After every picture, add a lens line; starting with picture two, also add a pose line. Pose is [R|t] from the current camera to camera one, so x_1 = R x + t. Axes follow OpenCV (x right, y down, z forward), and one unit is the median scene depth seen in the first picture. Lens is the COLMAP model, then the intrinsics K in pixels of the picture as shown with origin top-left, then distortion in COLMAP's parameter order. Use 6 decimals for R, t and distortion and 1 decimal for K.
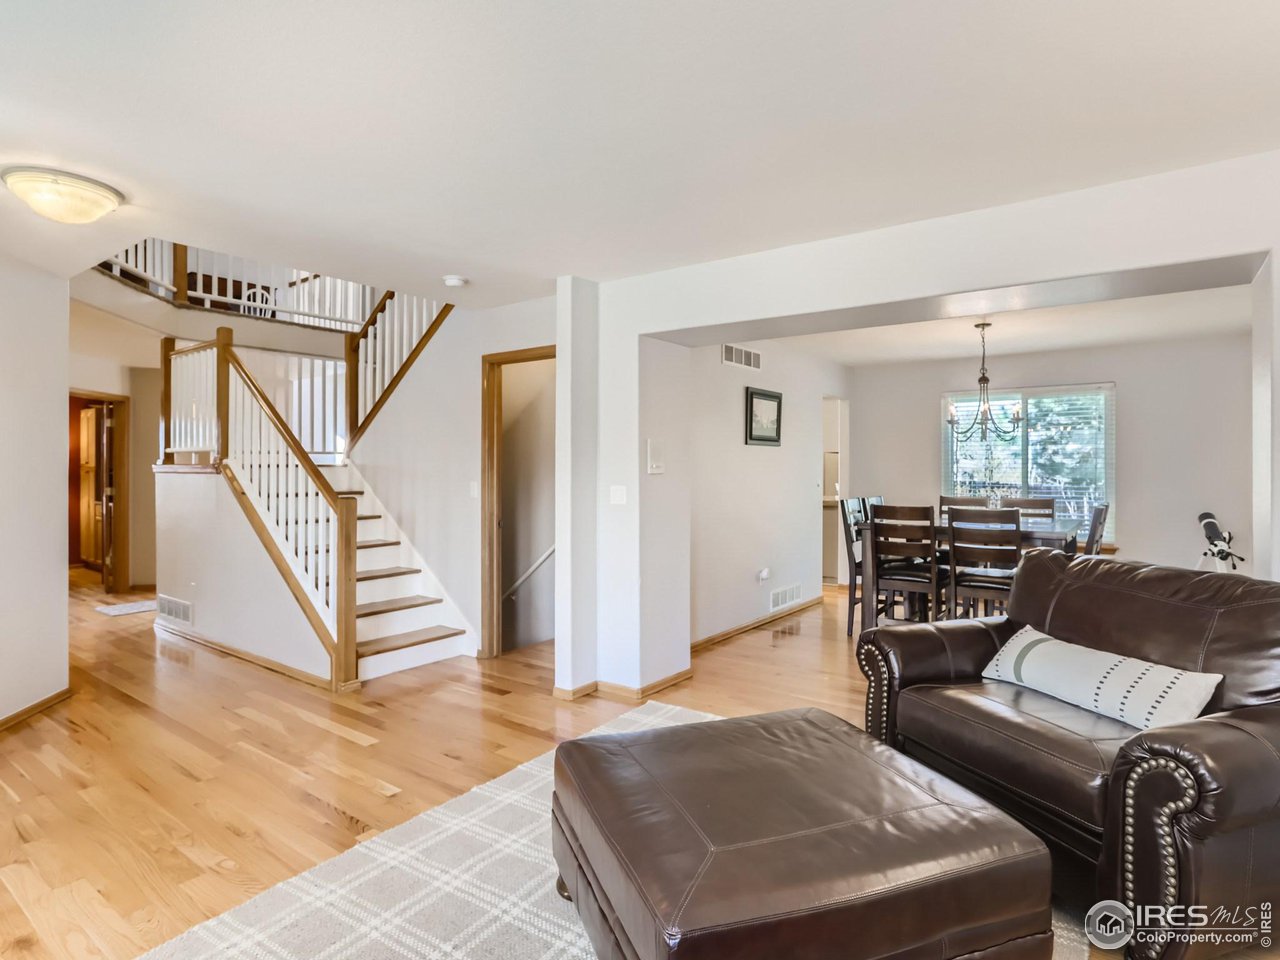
lens RADIAL K [[692.9, 0, 640.0], [0, 692.9, 480.0], [0, 0, 1]] dist [-0.043594, 0.000934]
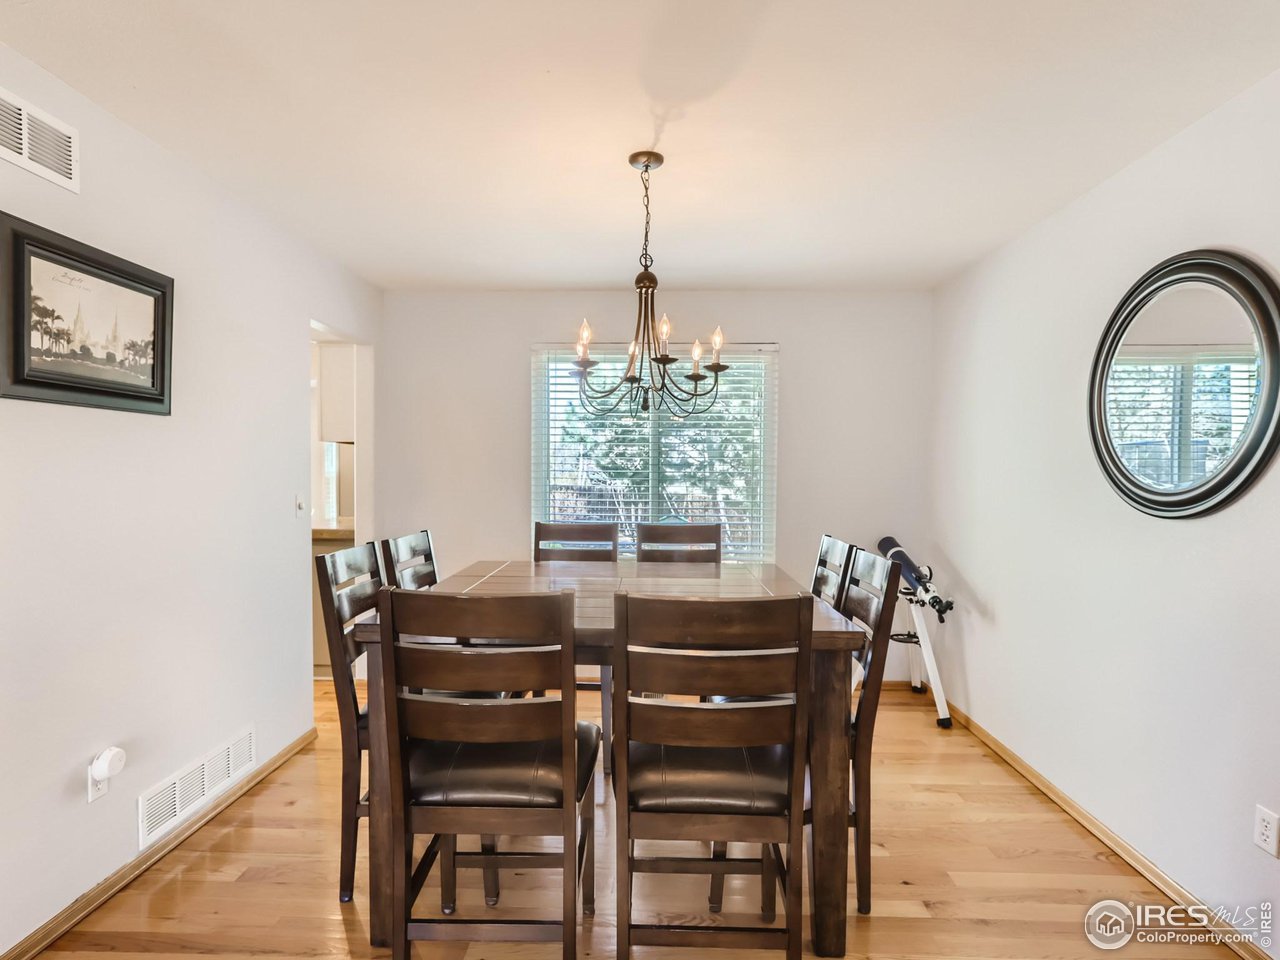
lens RADIAL K [[692.9, 0, 640.0], [0, 692.9, 480.0], [0, 0, 1]] dist [-0.043594, 0.000934]
pose [[0.817761, -0.000857, 0.575557, 0.205533], [-0.000141, 0.999999, 0.001690, -0.013018], [-0.575557, -0.001463, 0.817760, 0.548153]]
